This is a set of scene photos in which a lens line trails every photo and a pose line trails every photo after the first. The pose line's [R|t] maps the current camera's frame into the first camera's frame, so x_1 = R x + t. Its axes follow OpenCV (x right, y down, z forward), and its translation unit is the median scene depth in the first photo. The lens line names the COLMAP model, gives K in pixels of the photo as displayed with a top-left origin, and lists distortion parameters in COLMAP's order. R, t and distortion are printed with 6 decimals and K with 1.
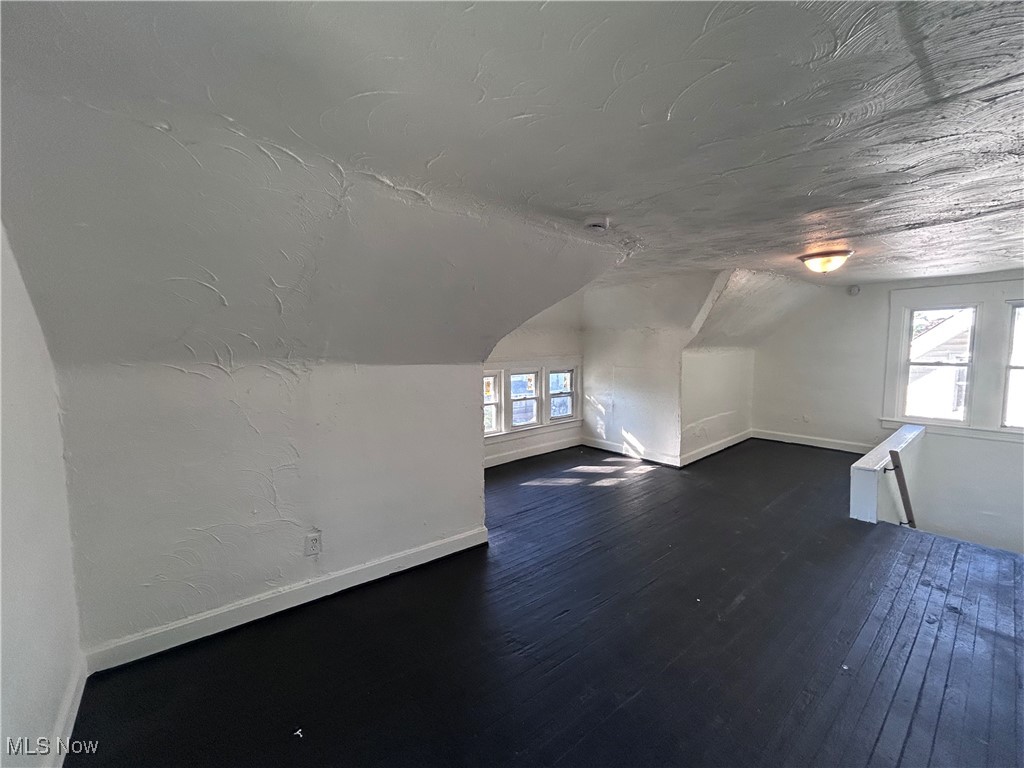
lens RADIAL K [[412.9, 0, 515.4], [0, 412.9, 384.0], [0, 0, 1]] dist [-0.010687, 0.000508]
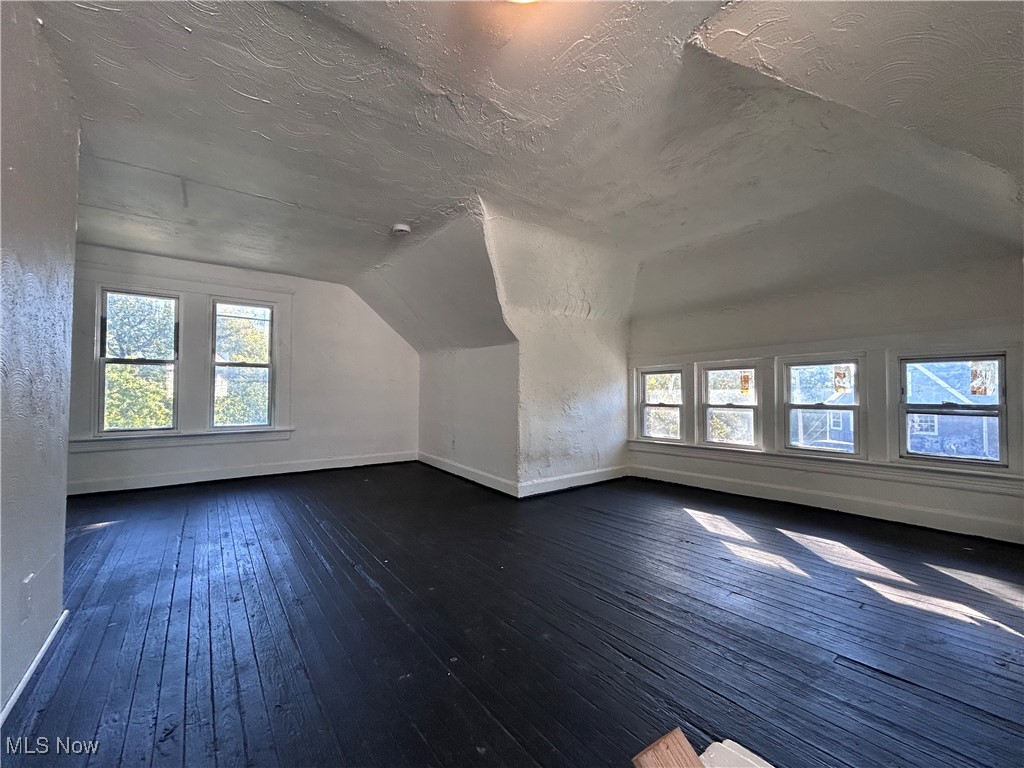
lens RADIAL K [[412.9, 0, 515.1], [0, 412.9, 381.6], [0, 0, 1]] dist [-0.010687, 0.000508]
pose [[-0.044467, -0.018850, -0.998833, 0.666127], [-0.083983, 0.996353, -0.015064, 0.049457], [0.995475, 0.083215, -0.045888, 0.628982]]
